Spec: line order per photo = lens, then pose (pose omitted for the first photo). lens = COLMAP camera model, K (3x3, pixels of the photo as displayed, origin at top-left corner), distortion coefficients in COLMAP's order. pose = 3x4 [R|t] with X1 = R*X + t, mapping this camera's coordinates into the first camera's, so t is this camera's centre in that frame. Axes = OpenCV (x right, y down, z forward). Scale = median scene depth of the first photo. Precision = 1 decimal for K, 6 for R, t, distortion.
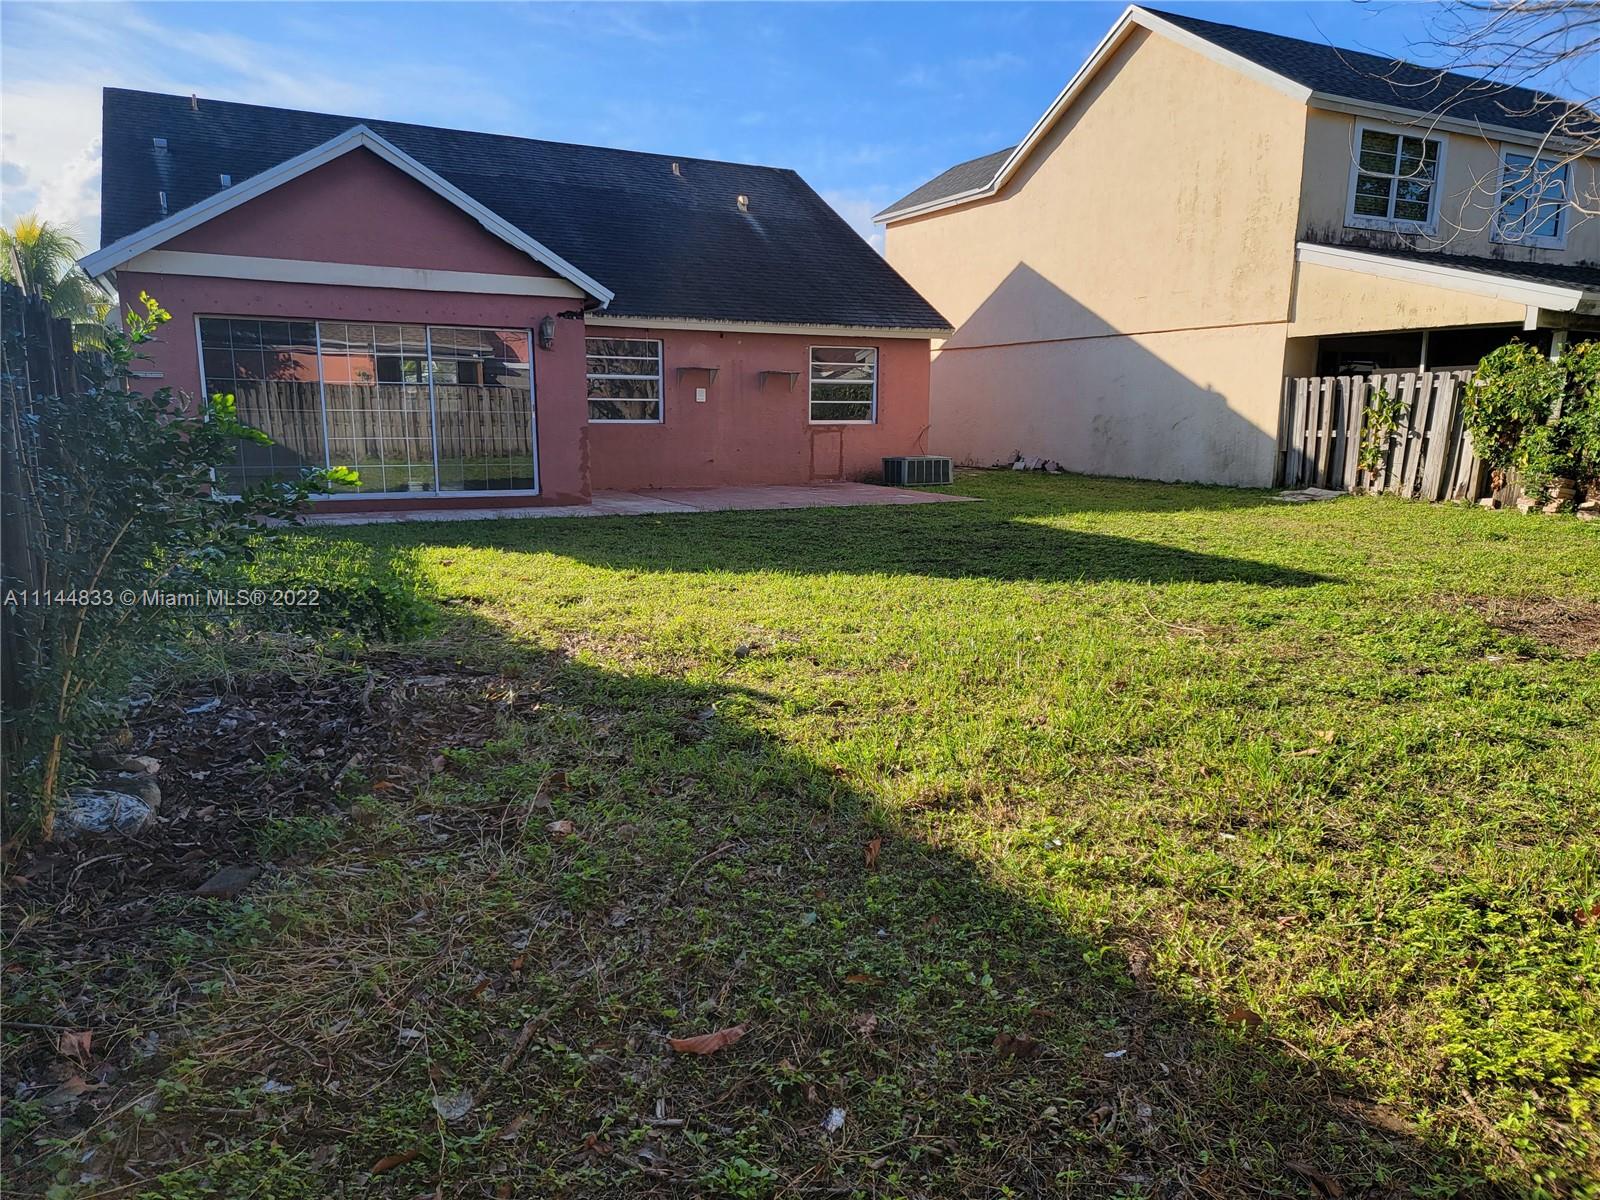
lens RADIAL K [[1106.8, 0, 802.5], [0, 1106.8, 592.0], [0, 0, 1]] dist [0.080609, -0.077303]
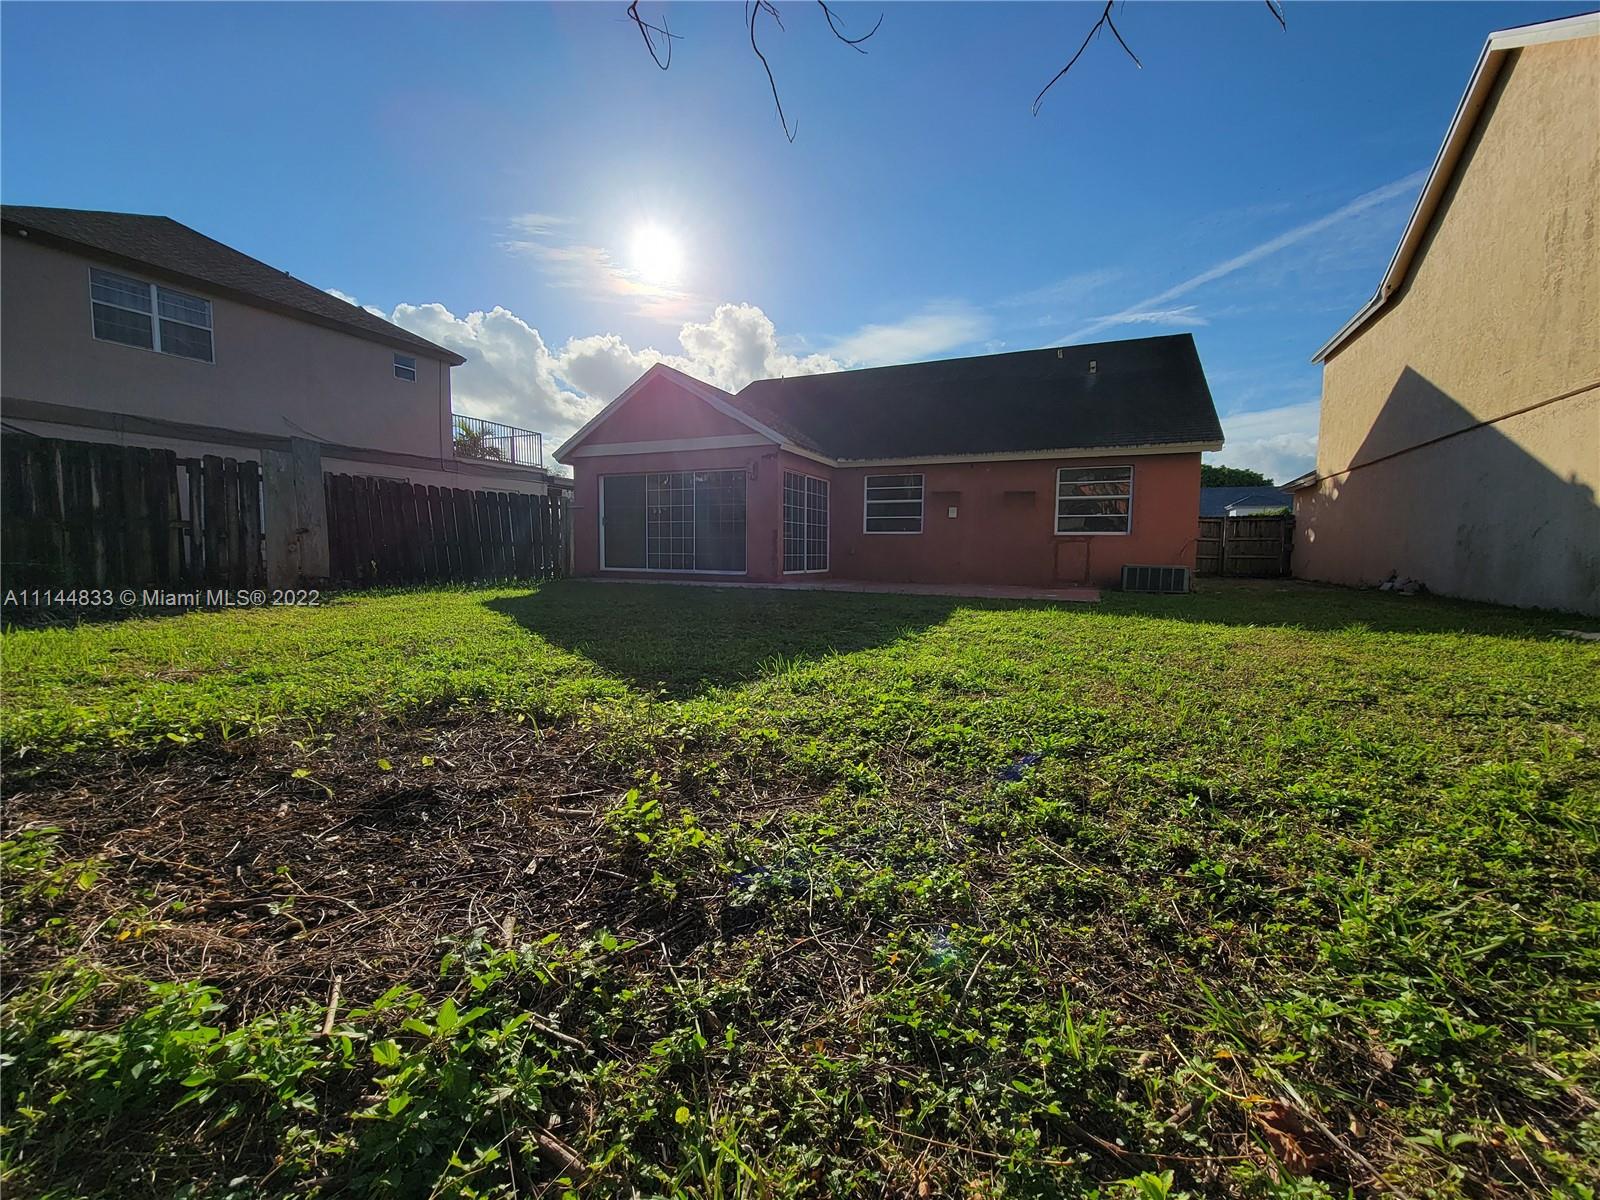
lens RADIAL K [[642.5, 0, 800.0], [0, 642.5, 600.0], [0, 0, 1]] dist [-0.018551, 0.000143]
pose [[0.614152, 0.064359, -0.786559, 0.371353], [-0.133329, 0.990804, -0.023033, -0.032918], [0.777843, 0.119017, 0.617085, 0.386274]]
